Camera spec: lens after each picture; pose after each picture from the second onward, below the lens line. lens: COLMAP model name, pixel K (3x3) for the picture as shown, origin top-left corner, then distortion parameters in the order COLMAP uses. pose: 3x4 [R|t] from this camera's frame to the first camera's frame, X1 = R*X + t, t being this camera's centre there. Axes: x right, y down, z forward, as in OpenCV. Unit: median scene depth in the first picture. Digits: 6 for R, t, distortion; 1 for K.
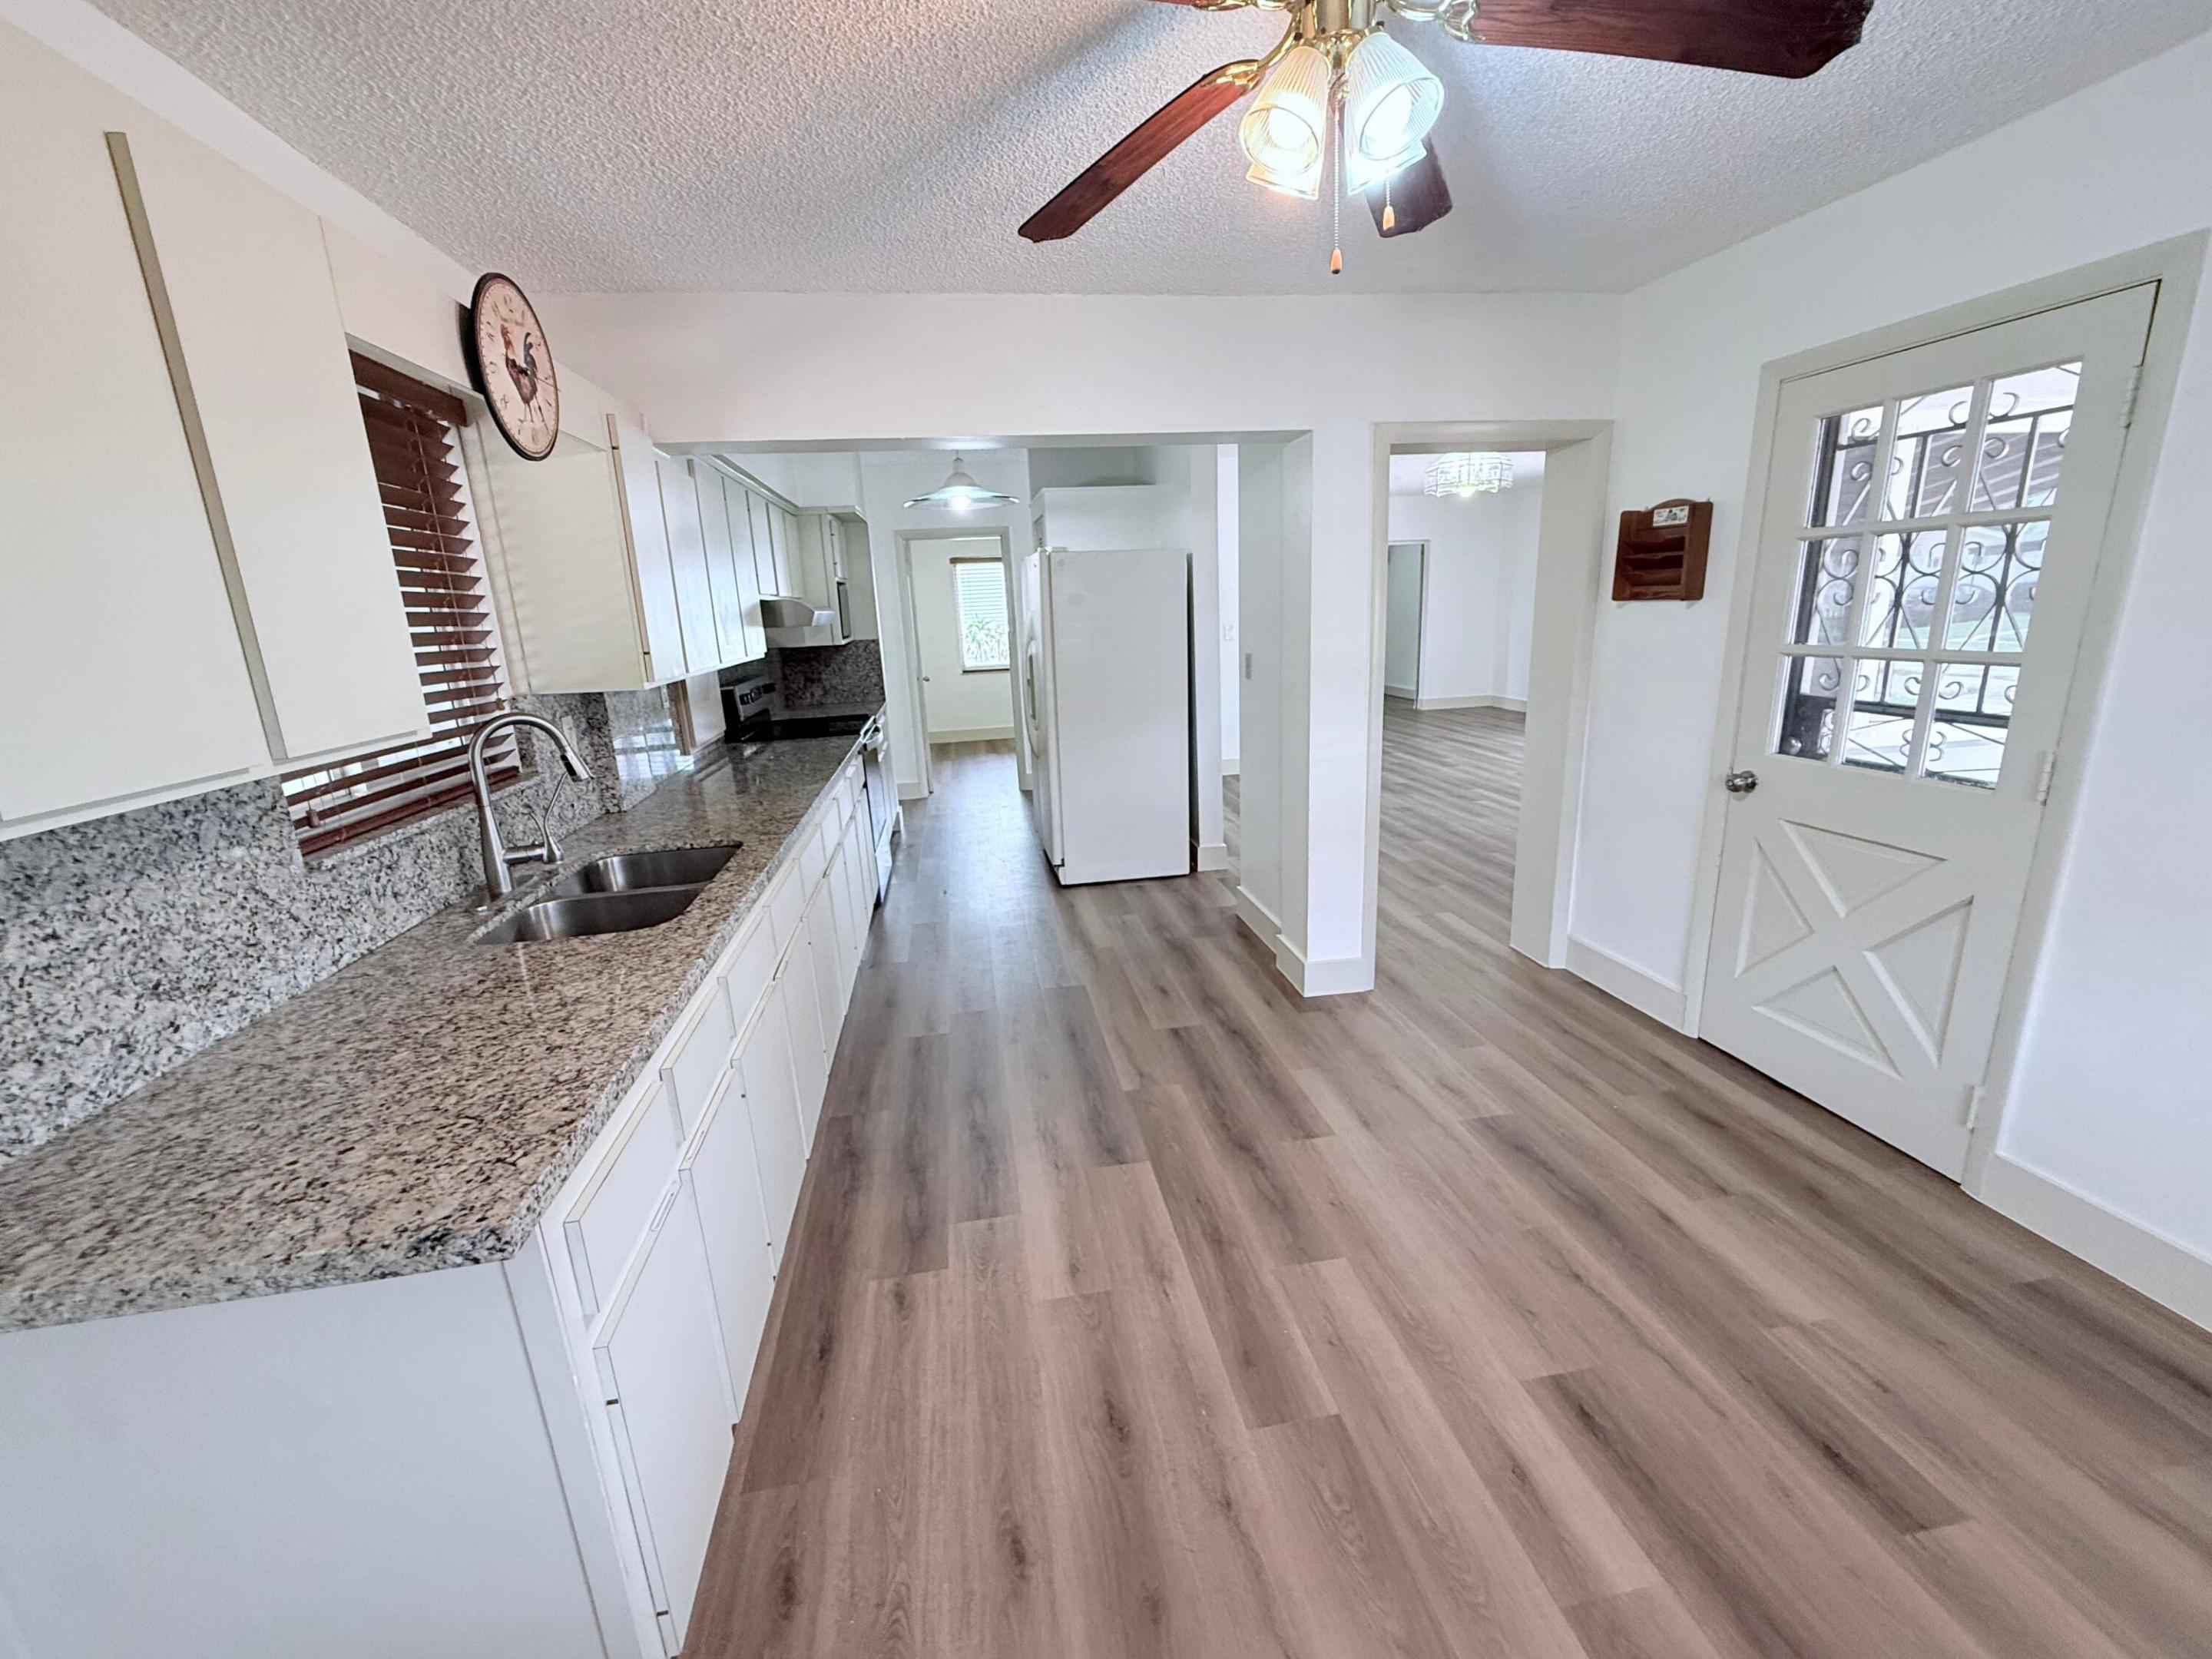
lens RADIAL K [[897.1, 0, 1106.0], [0, 897.1, 829.5], [0, 0, 1]] dist [0.001057, -0.000703]
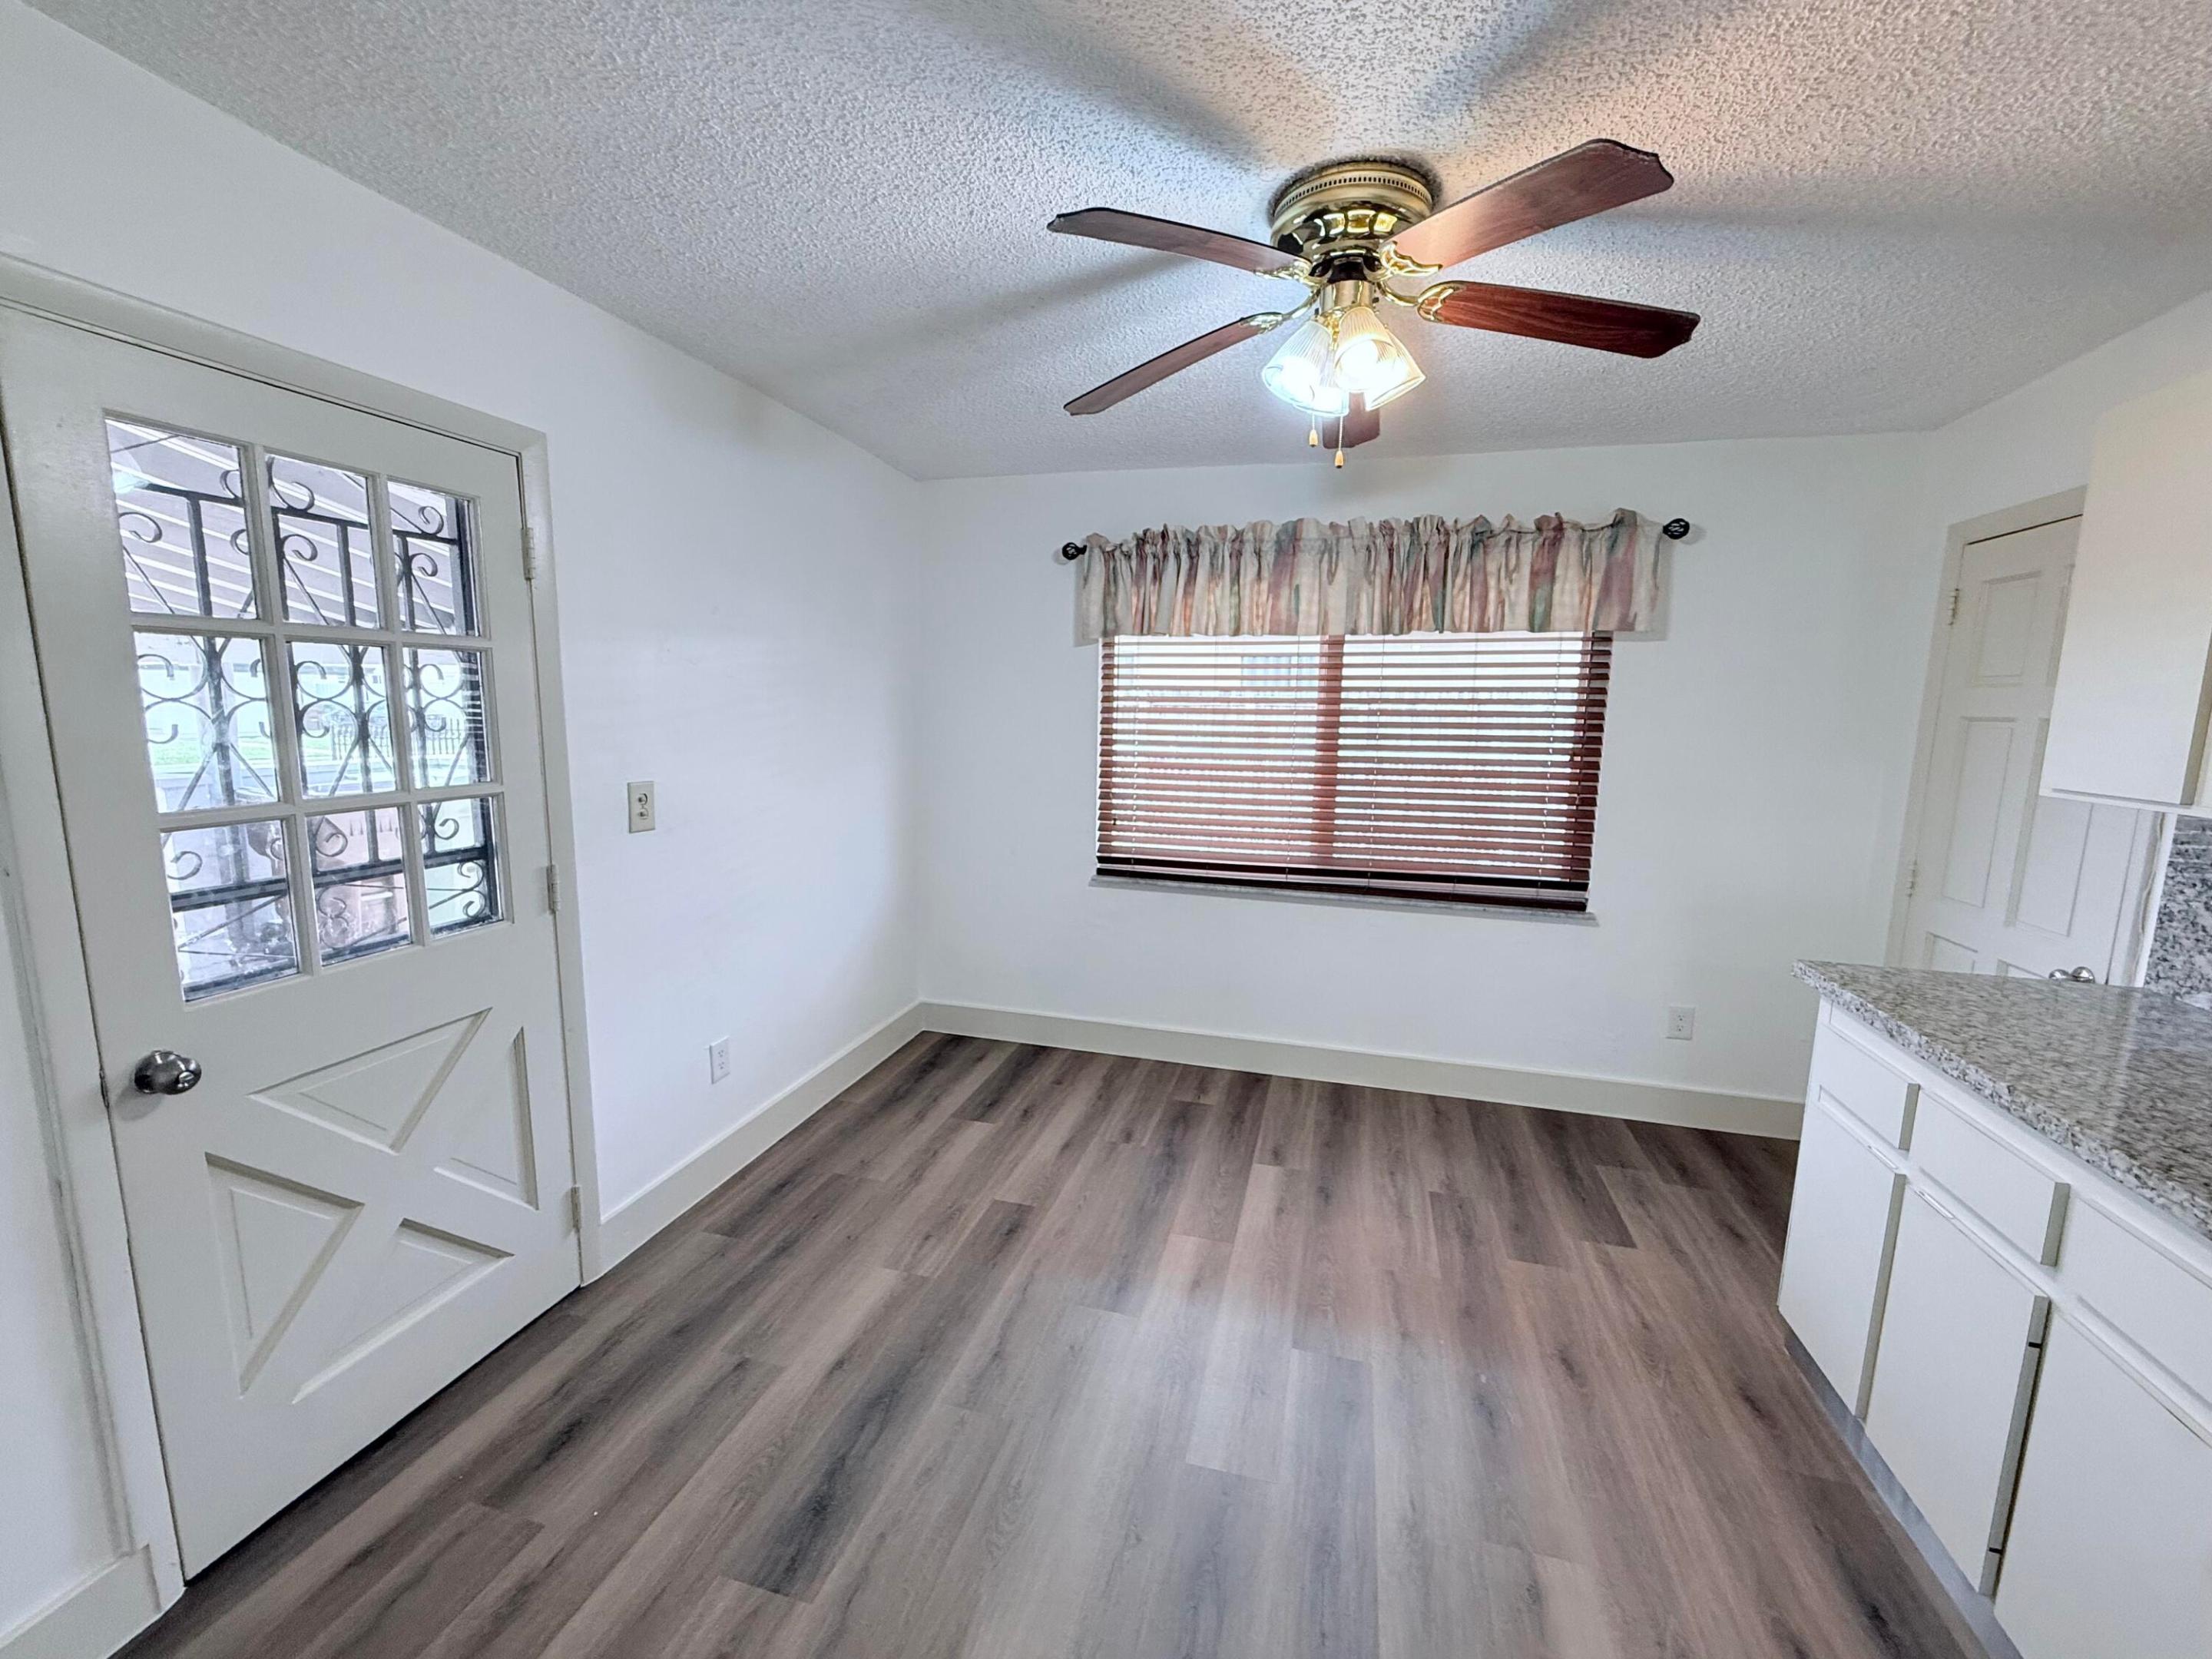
lens RADIAL K [[897.1, 0, 1106.0], [0, 897.1, 829.5], [0, 0, 1]] dist [0.001057, -0.000703]
pose [[-0.905763, -0.031373, 0.422622, -0.007729], [0.127234, 0.931117, 0.341808, -0.410086], [-0.404234, 0.363369, -0.839379, 1.619221]]
